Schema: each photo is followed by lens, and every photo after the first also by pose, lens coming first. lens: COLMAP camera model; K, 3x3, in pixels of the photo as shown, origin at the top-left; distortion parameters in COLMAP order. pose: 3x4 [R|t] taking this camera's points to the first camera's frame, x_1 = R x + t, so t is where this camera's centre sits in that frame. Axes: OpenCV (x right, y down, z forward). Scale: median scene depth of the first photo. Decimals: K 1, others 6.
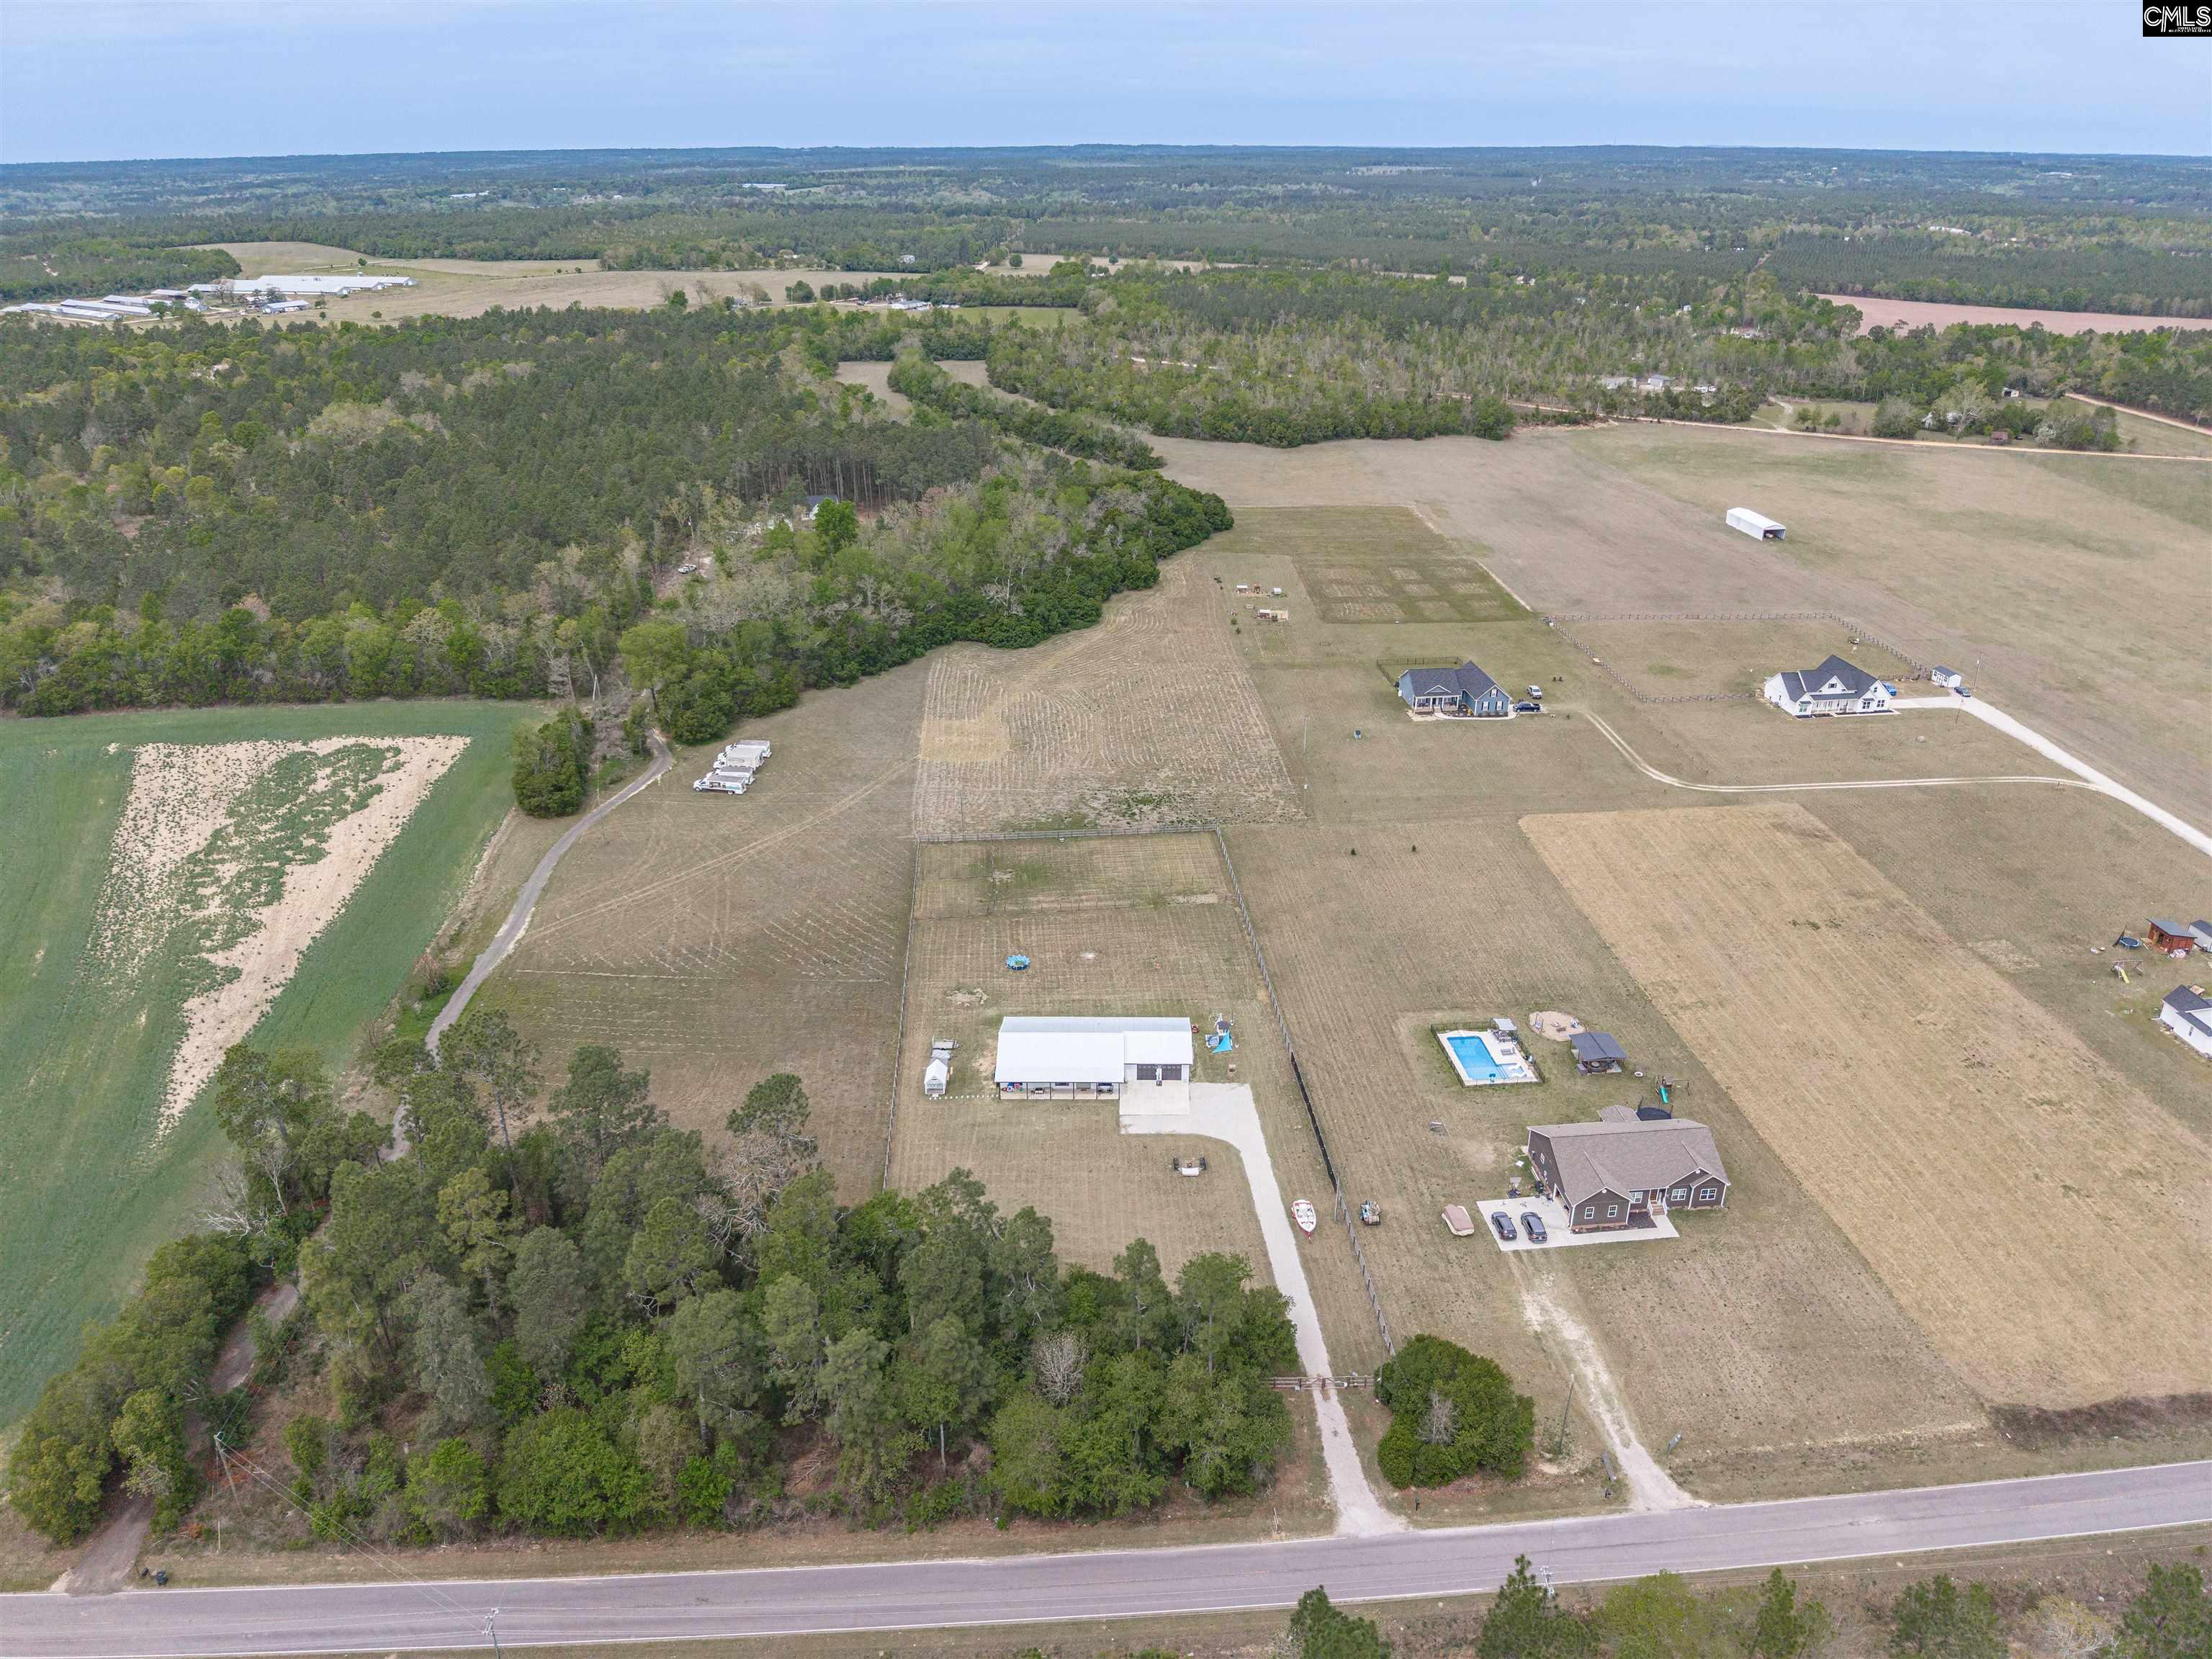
lens RADIAL K [[1529.9, 0, 1106.0], [0, 1529.9, 829.5], [0, 0, 1]] dist [-0.016897, -0.022770]
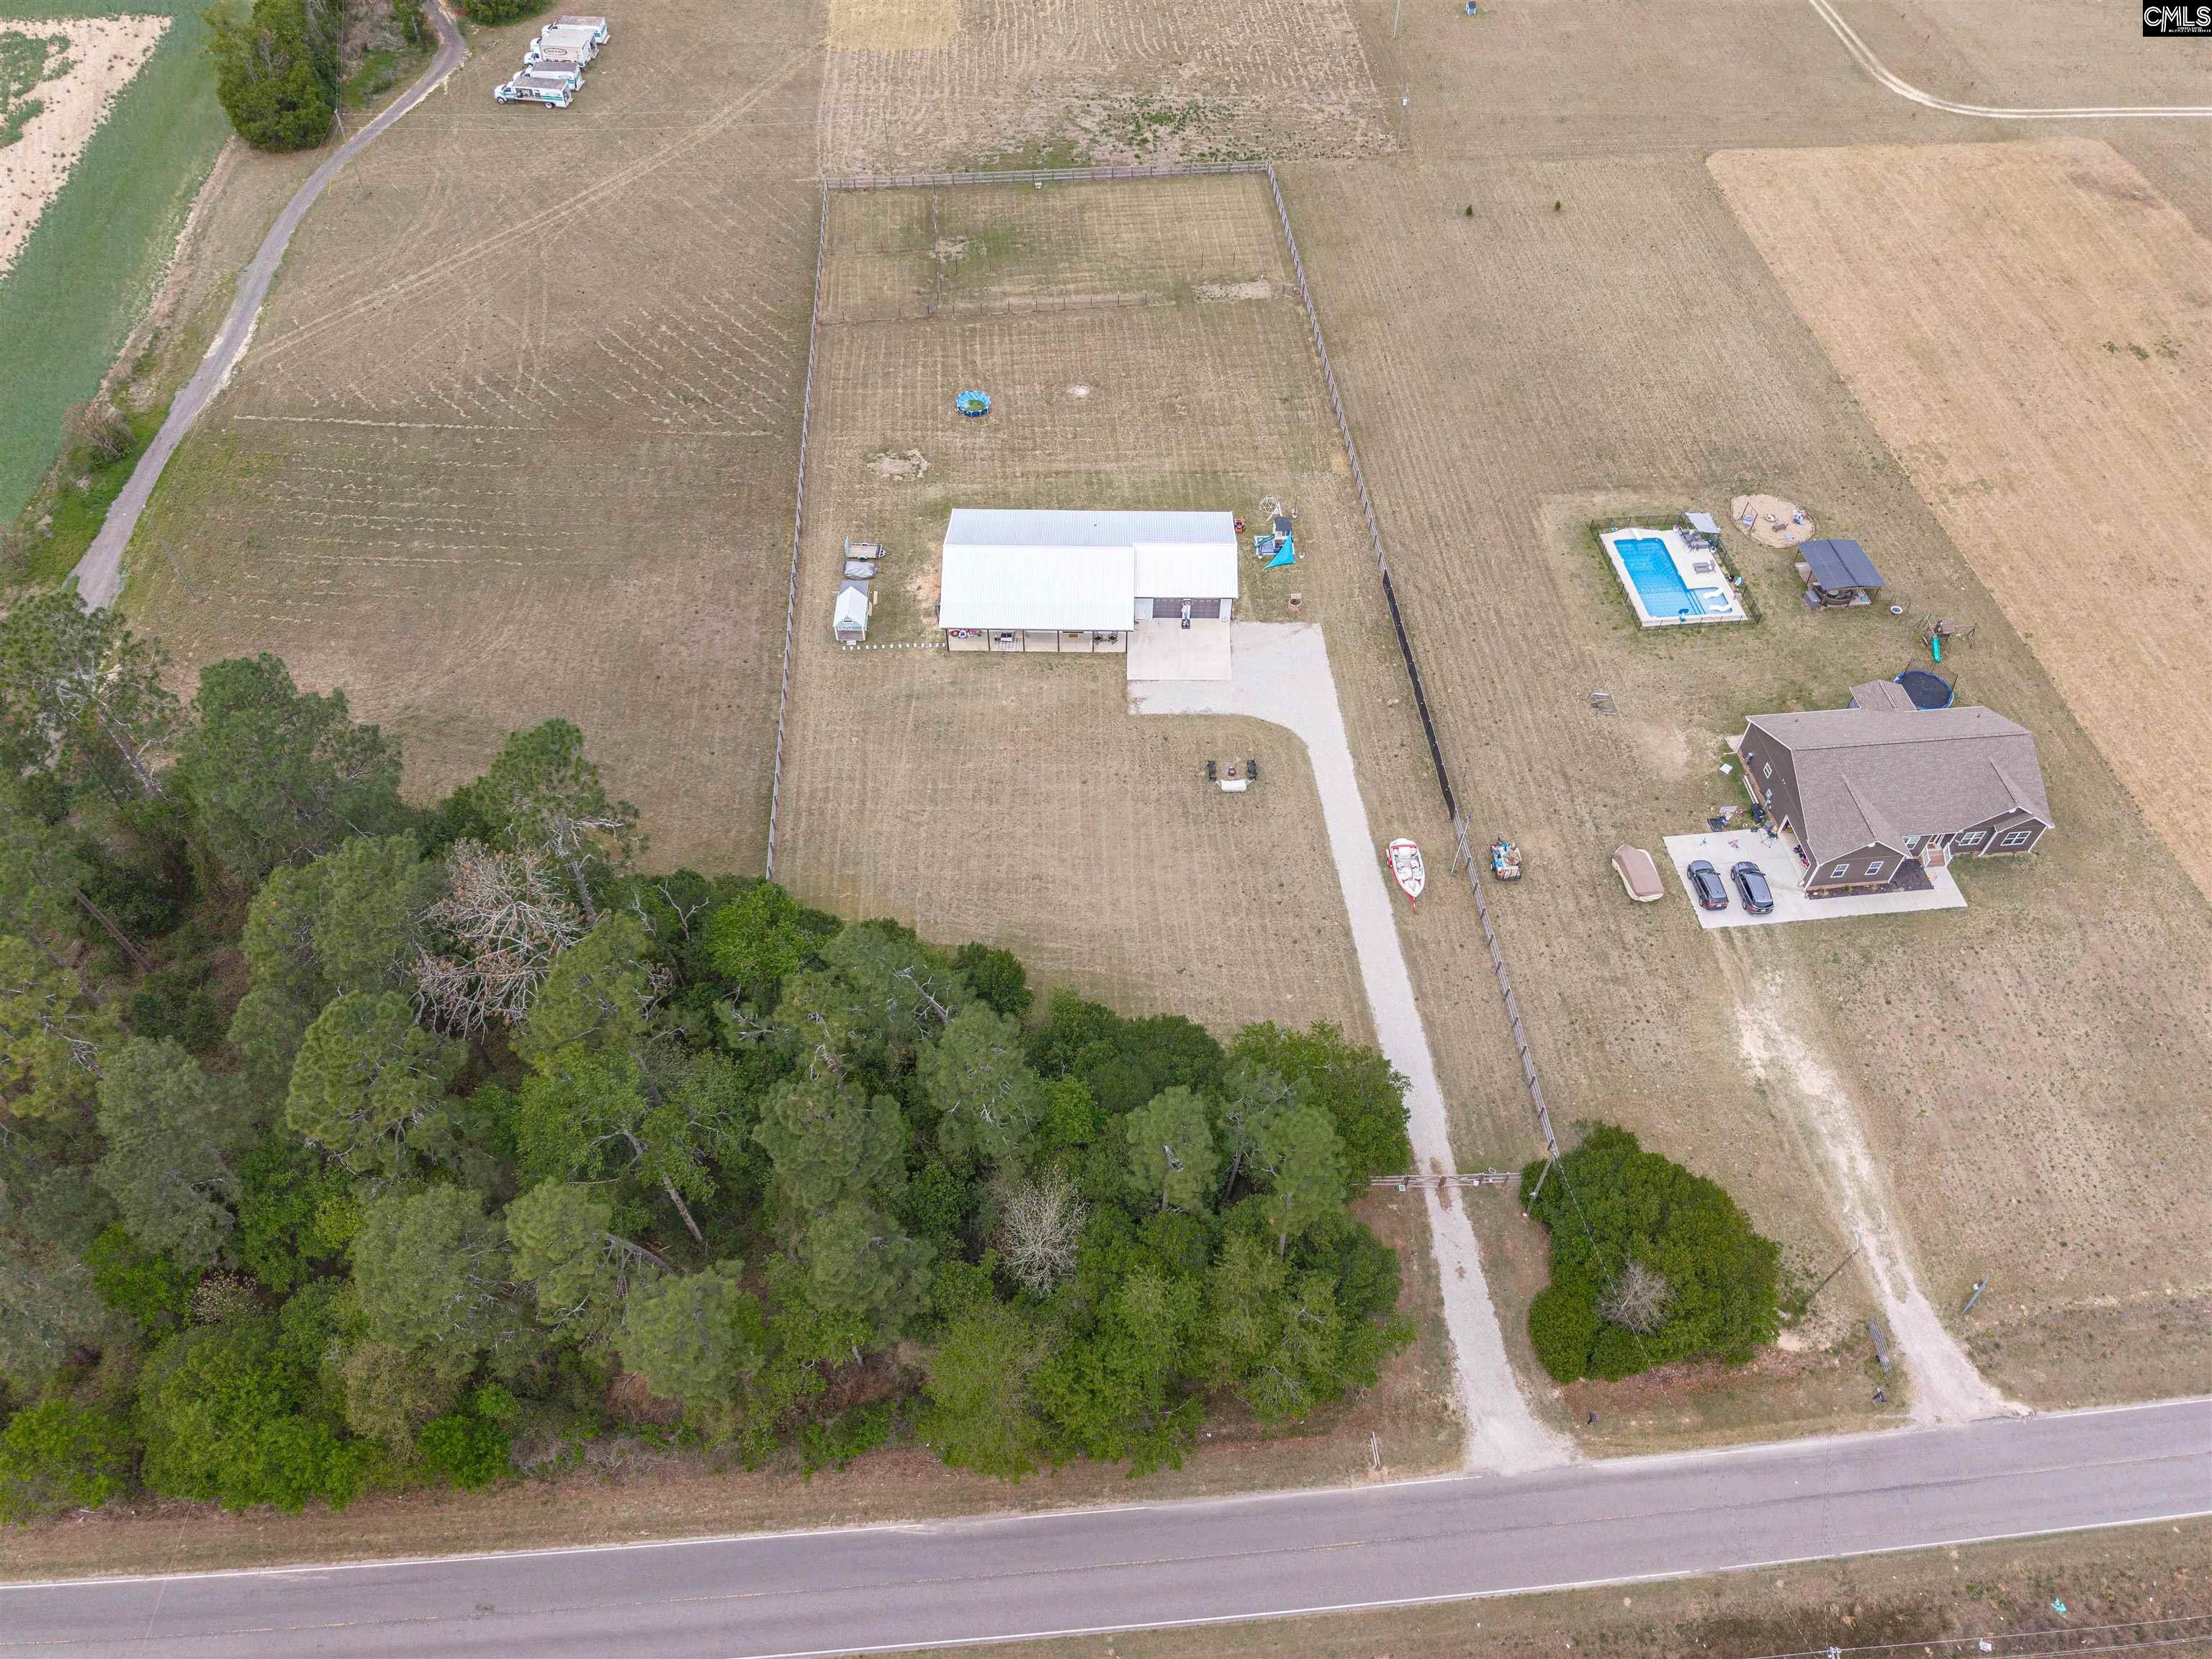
lens RADIAL K [[1529.9, 0, 1106.0], [0, 1529.9, 829.5], [0, 0, 1]] dist [-0.016897, -0.022770]
pose [[0.999957, 0.002025, 0.009018, -0.005359], [-0.005769, 0.899021, 0.437867, -0.039632], [-0.007221, -0.437901, 0.898994, 0.320338]]
